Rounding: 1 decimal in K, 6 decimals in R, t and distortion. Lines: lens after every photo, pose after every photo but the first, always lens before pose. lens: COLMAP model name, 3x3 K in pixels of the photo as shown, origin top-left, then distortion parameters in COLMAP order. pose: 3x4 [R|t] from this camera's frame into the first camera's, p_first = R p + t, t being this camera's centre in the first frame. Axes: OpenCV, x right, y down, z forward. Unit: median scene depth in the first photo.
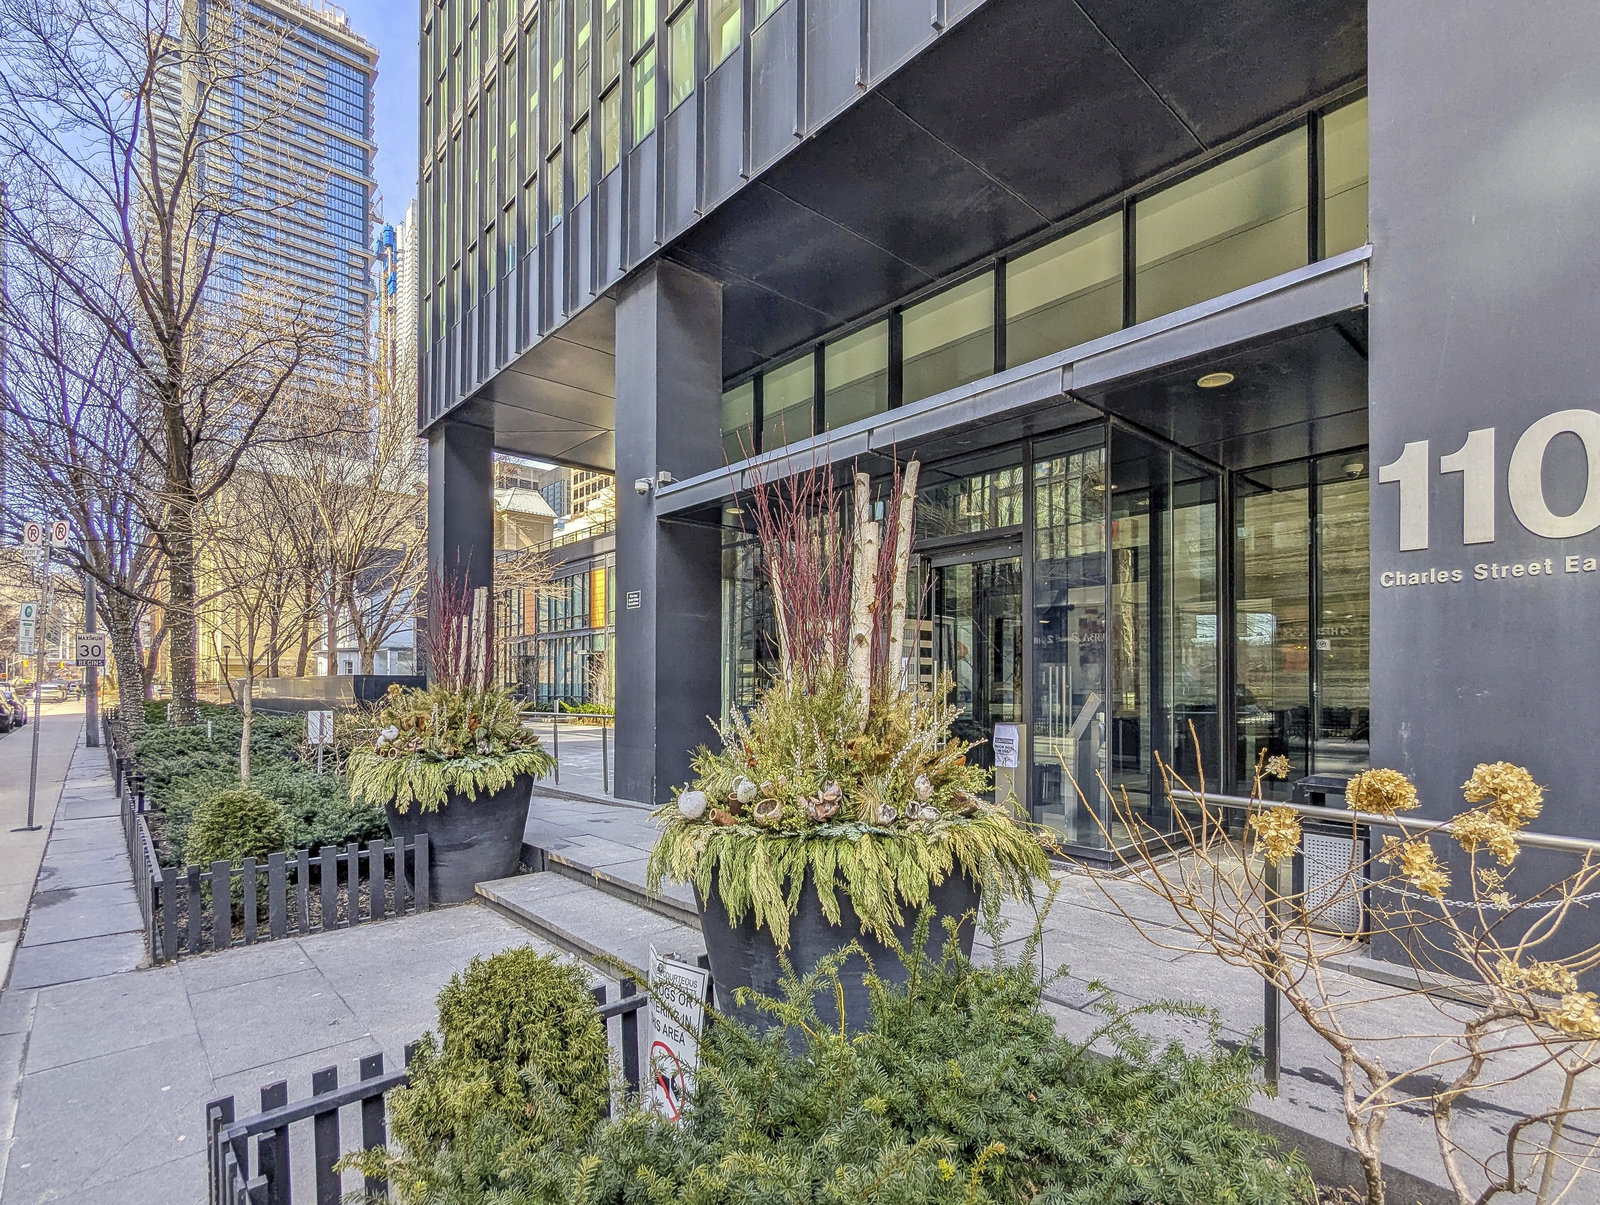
lens RADIAL K [[769.5, 0, 778.4], [0, 769.5, 681.1], [0, 0, 1]] dist [-0.011380, 0.000331]
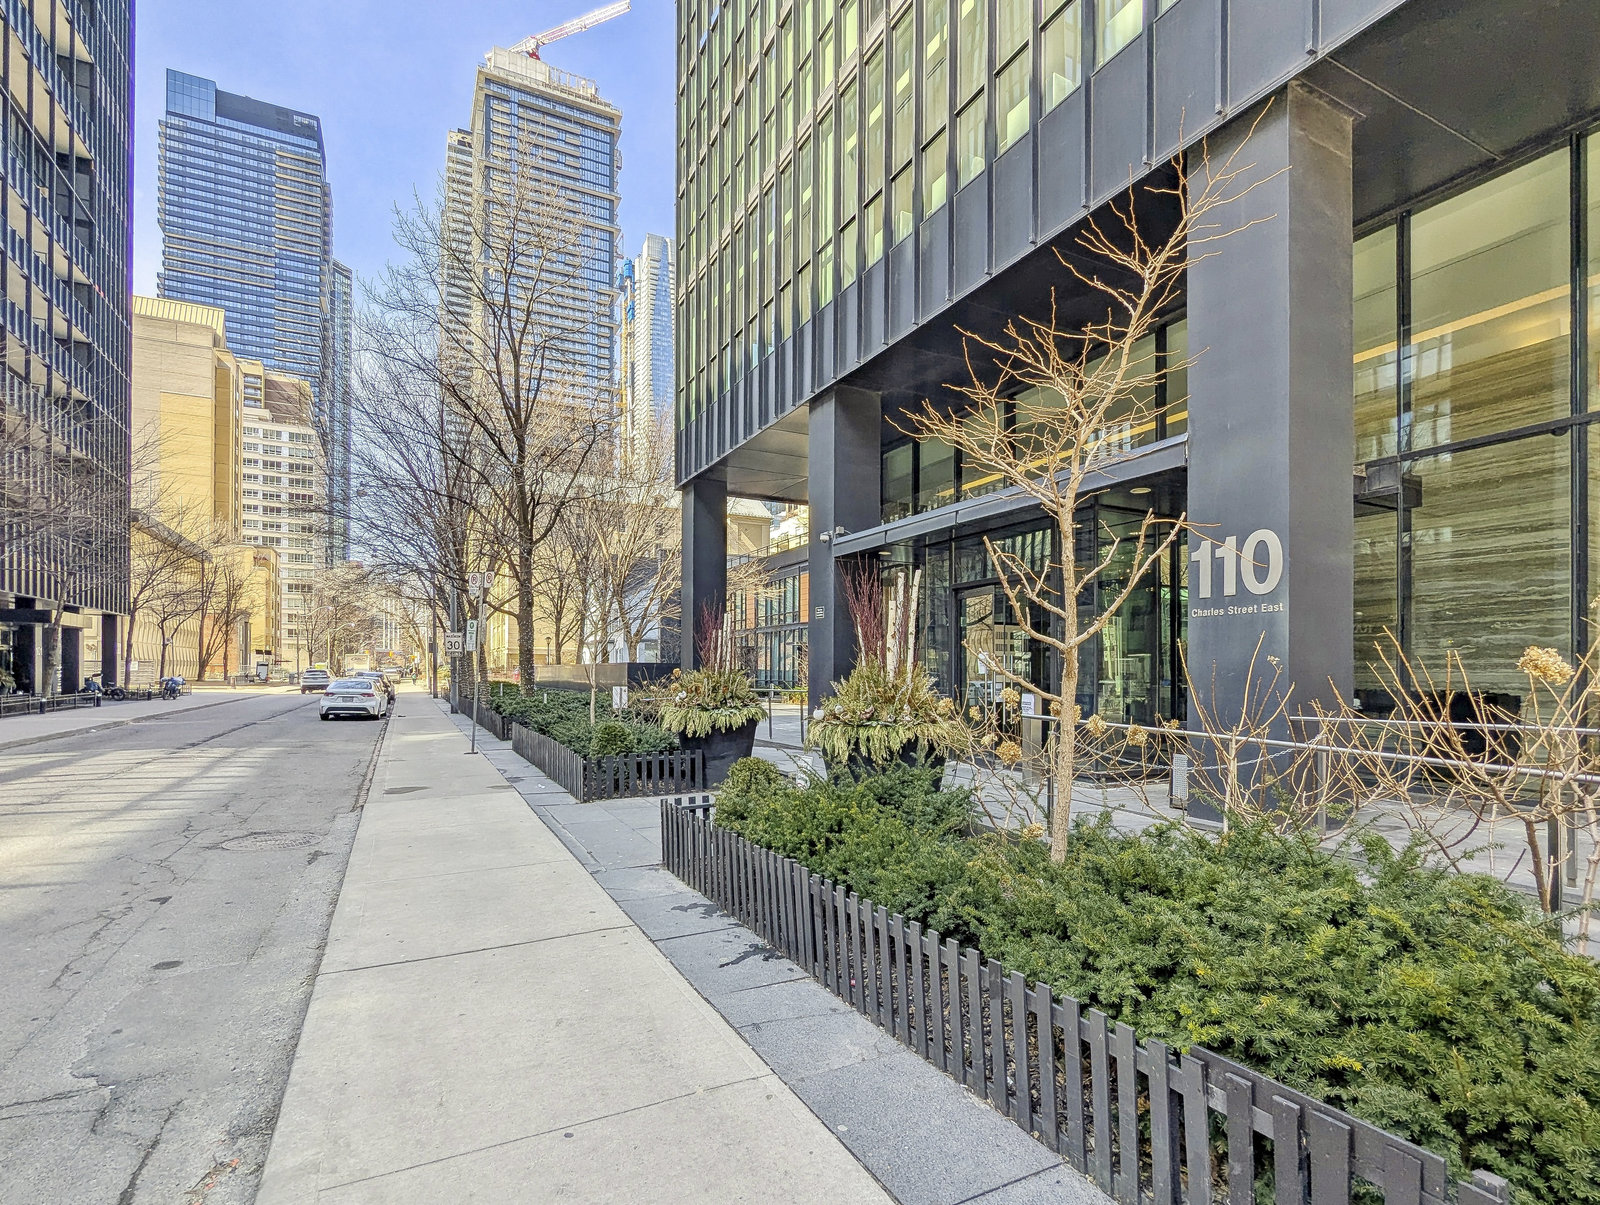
lens RADIAL K [[769.5, 0, 778.4], [0, 769.5, 681.1], [0, 0, 1]] dist [-0.011380, 0.000331]
pose [[0.962656, 0.007278, -0.270631, 0.127640], [-0.002670, 0.999845, 0.017389, 0.001232], [0.270715, -0.016017, 0.962526, -0.422741]]
